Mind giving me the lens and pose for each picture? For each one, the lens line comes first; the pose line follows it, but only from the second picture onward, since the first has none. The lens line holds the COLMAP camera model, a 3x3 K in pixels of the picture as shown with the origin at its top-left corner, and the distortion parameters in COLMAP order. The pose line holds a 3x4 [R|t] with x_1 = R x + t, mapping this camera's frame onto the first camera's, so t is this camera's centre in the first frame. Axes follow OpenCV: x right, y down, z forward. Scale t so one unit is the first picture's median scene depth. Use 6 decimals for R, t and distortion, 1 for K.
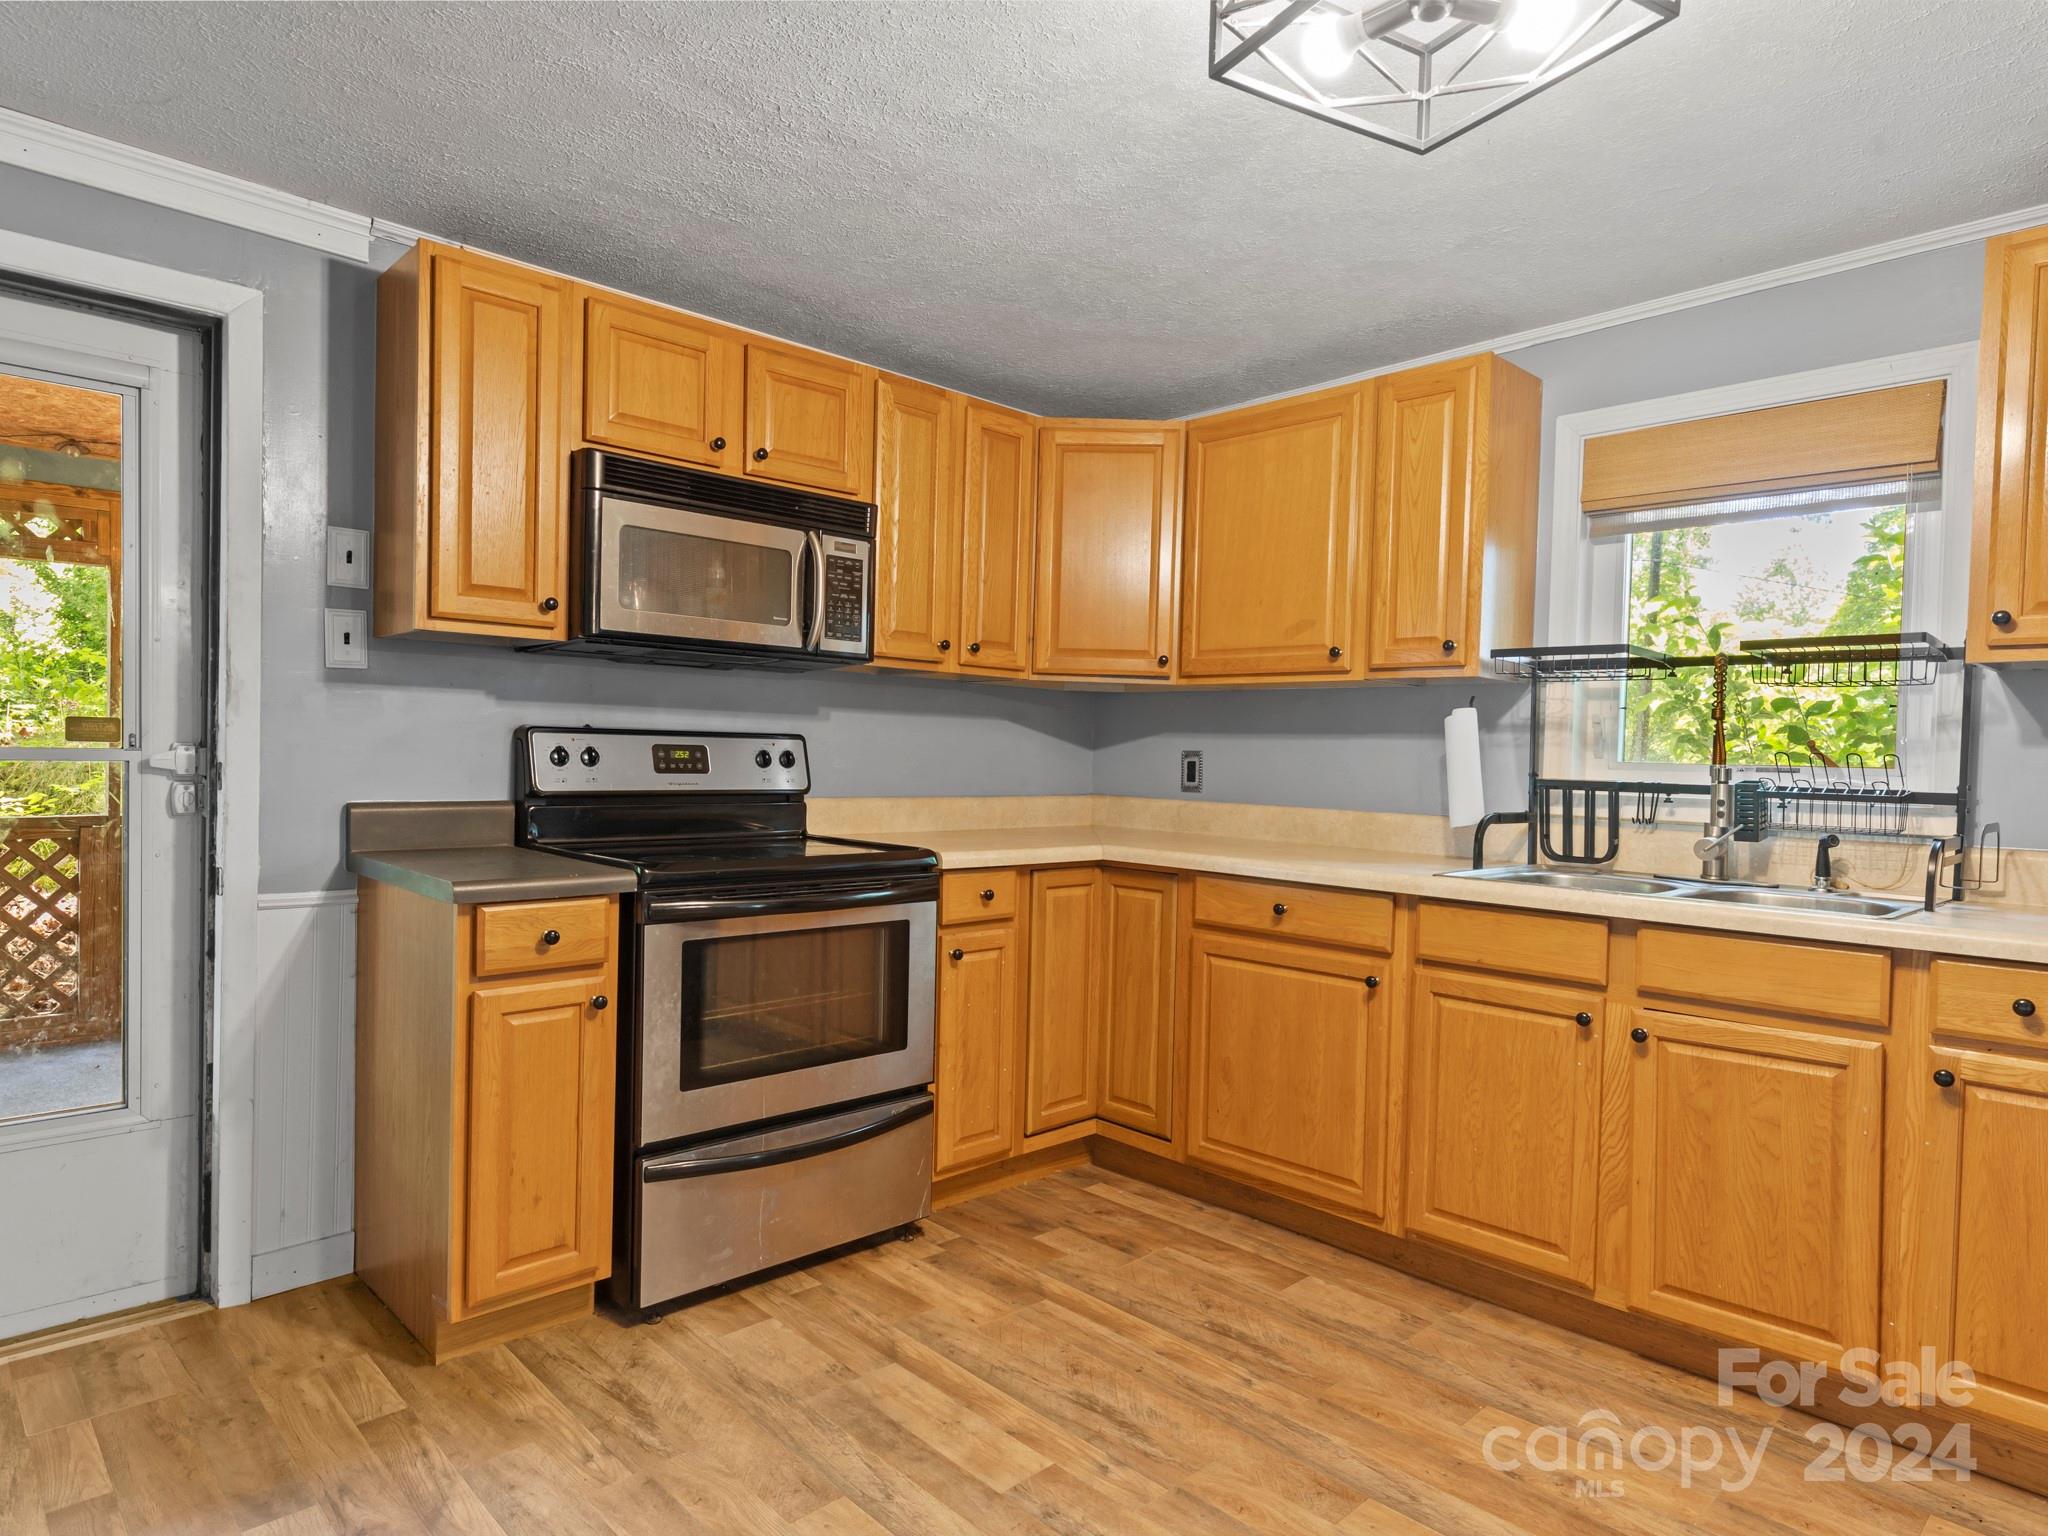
lens RADIAL K [[1211.0, 0, 1023.6], [0, 1211.0, 784.3], [0, 0, 1]] dist [0.007361, -0.006091]
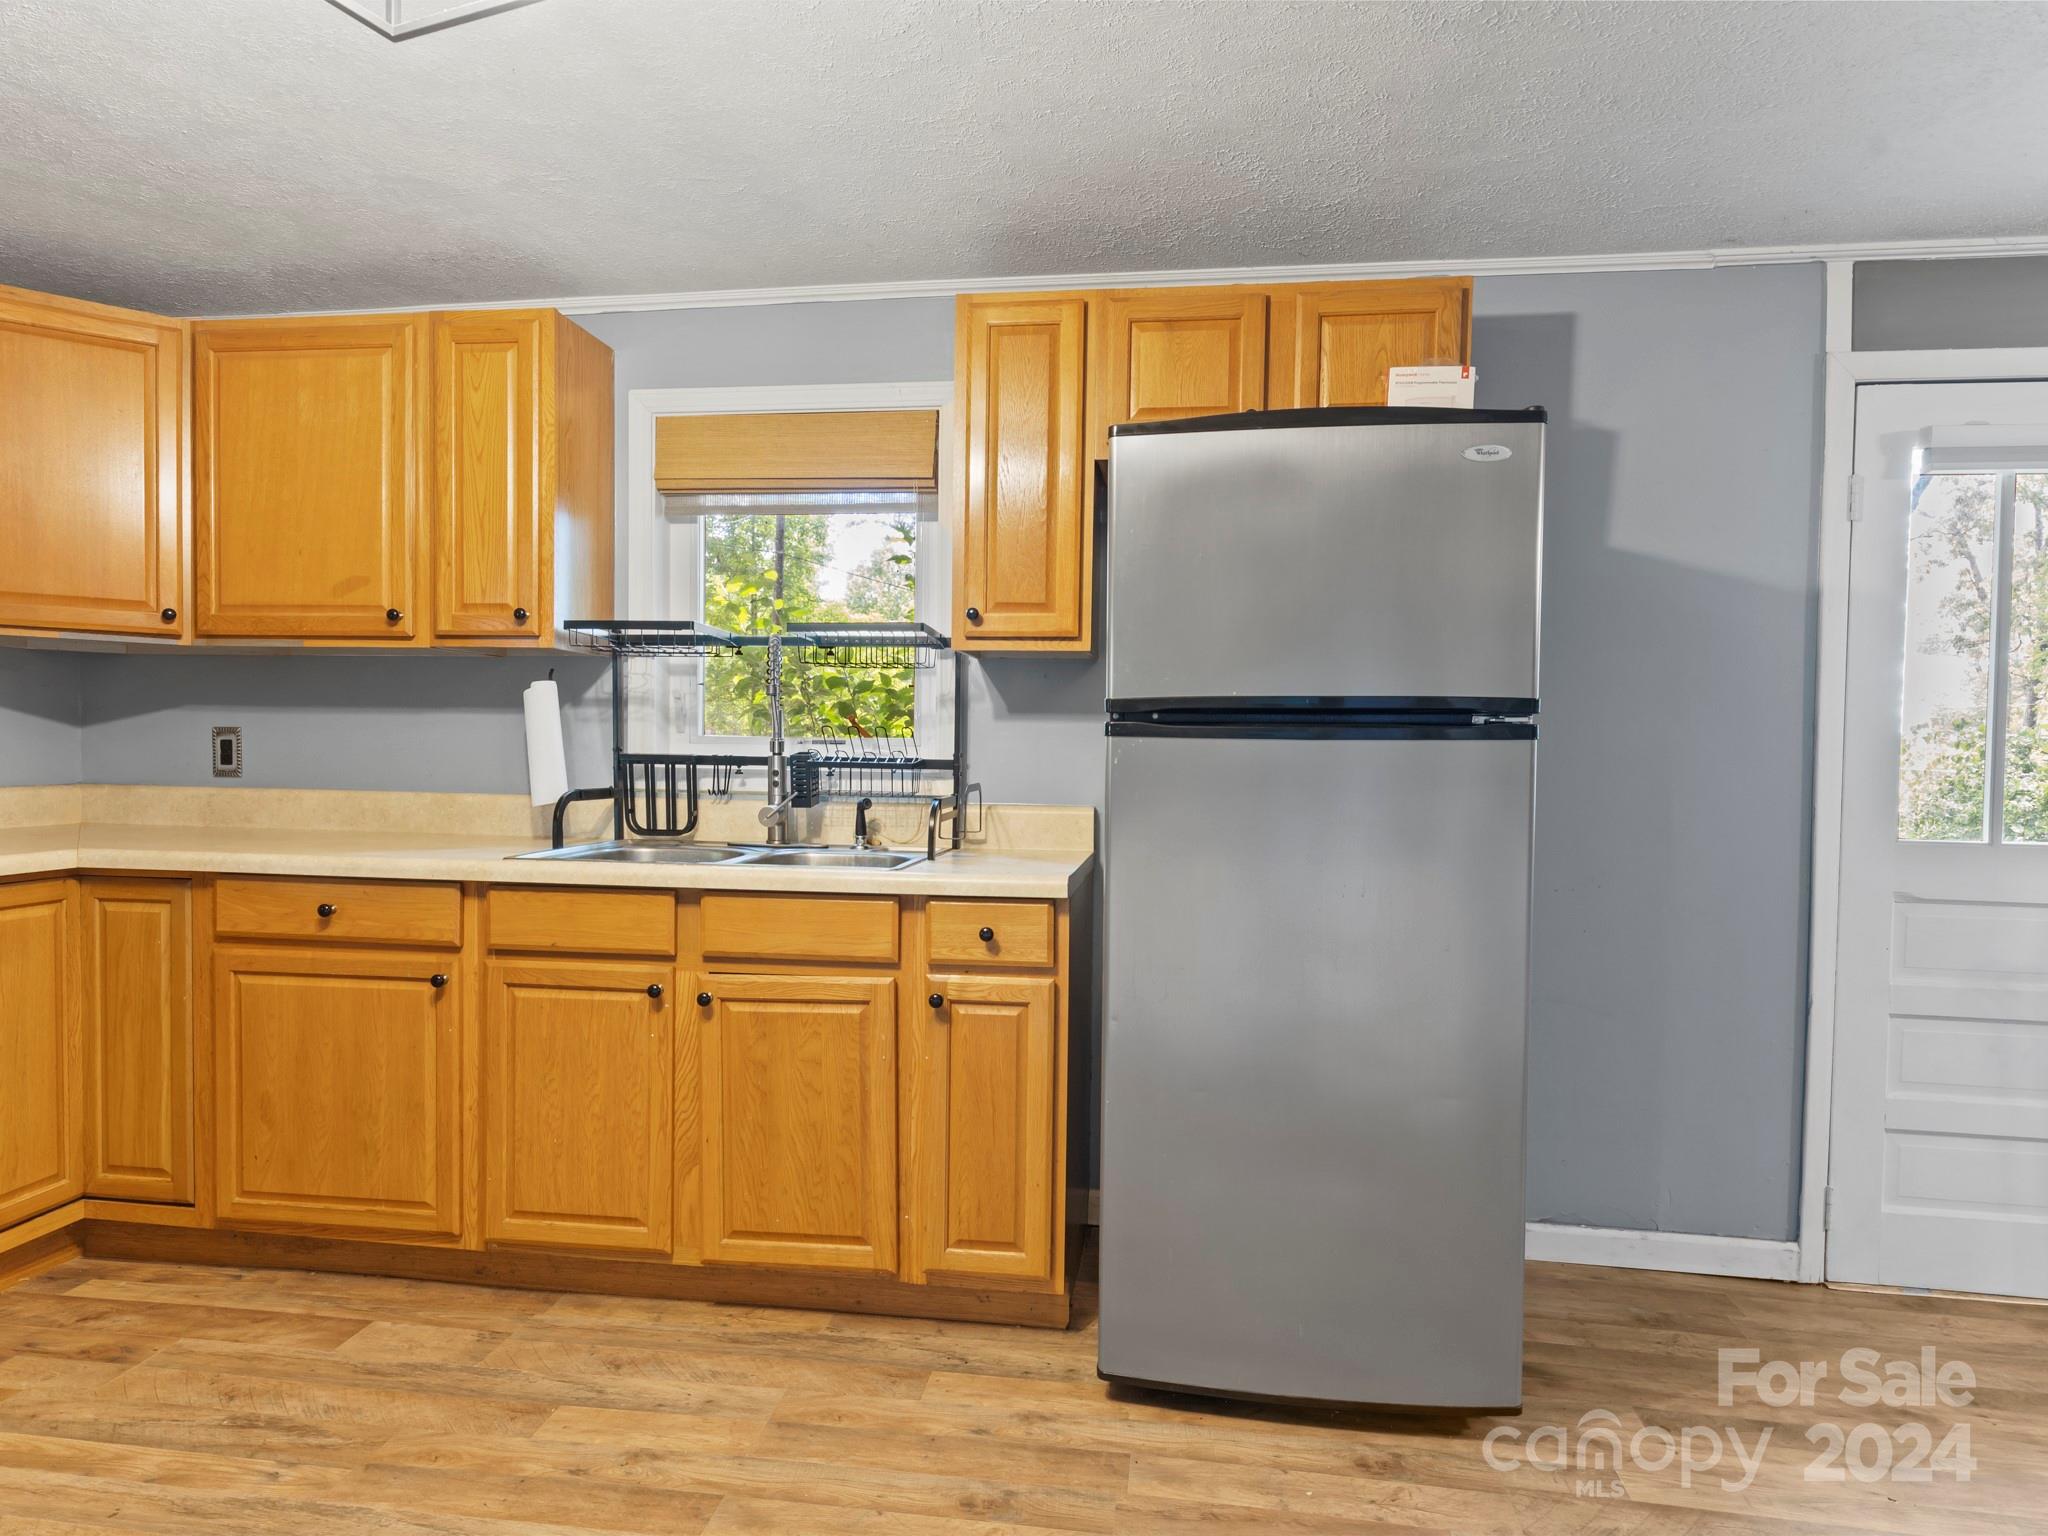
lens RADIAL K [[1211.0, 0, 1024.2], [0, 1211.0, 784.1], [0, 0, 1]] dist [0.007361, -0.006091]
pose [[0.783702, -0.033298, 0.620244, 0.069120], [0.021333, 0.999416, 0.026700, 0.001013], [-0.620770, -0.007694, 0.783955, 0.015879]]
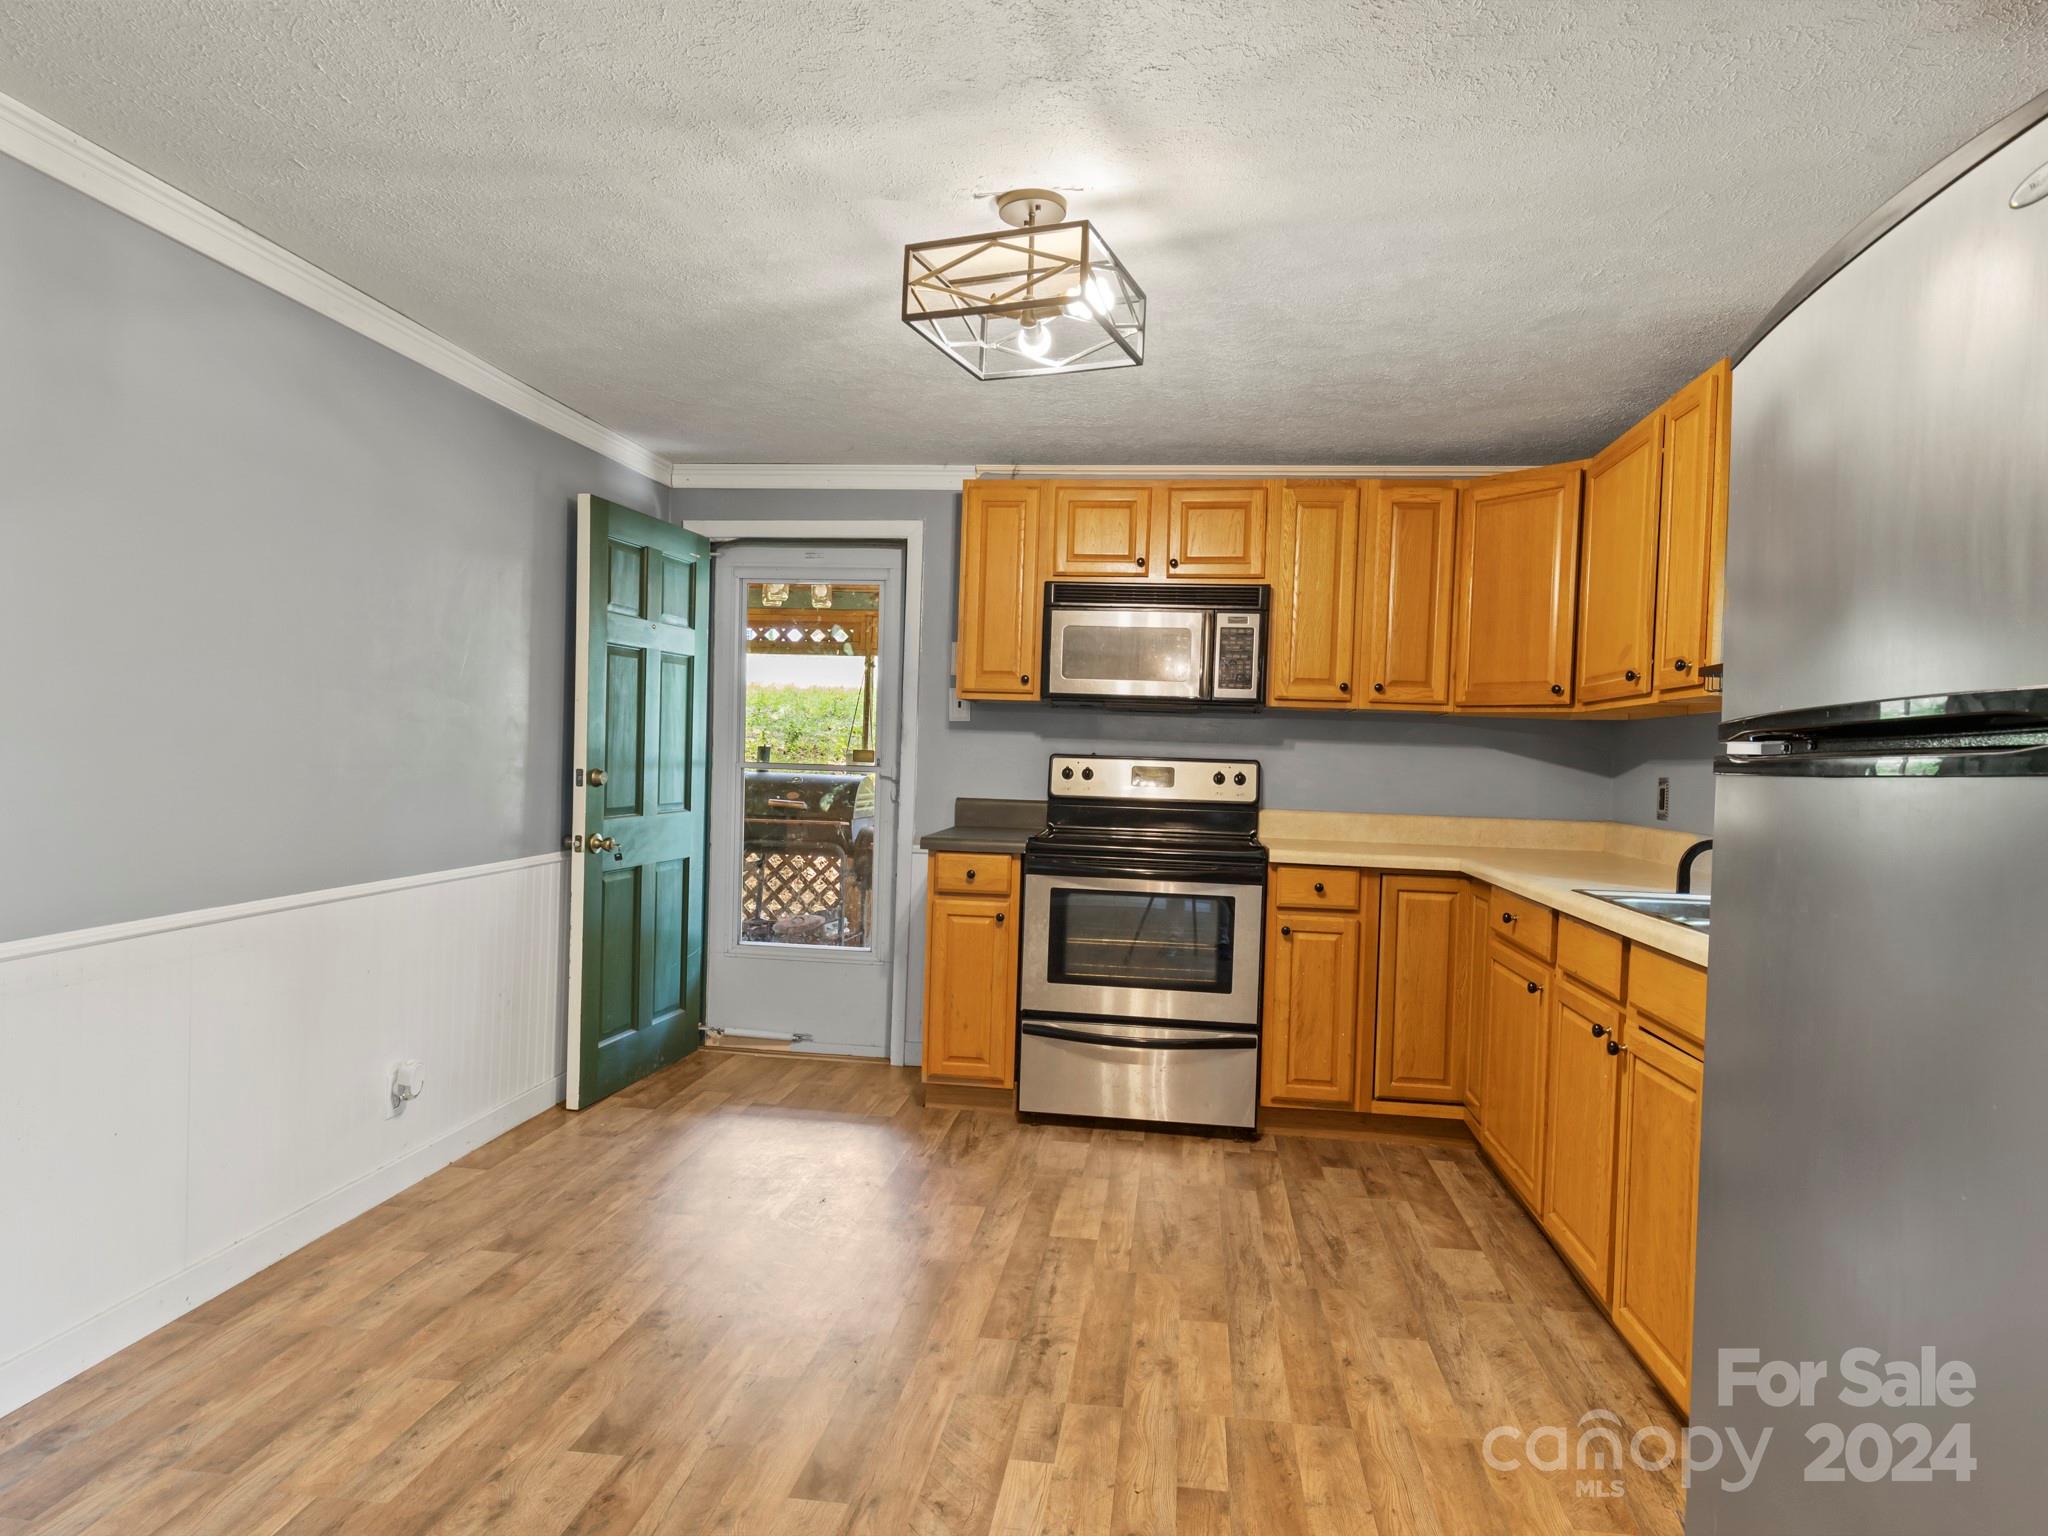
lens RADIAL K [[1211.0, 0, 1024.2], [0, 1211.0, 780.8], [0, 0, 1]] dist [0.007361, -0.006091]
pose [[0.626150, 0.010380, -0.779633, 0.789339], [-0.039174, 0.999067, -0.018161, 0.017248], [0.778718, 0.041912, 0.625973, -0.022003]]
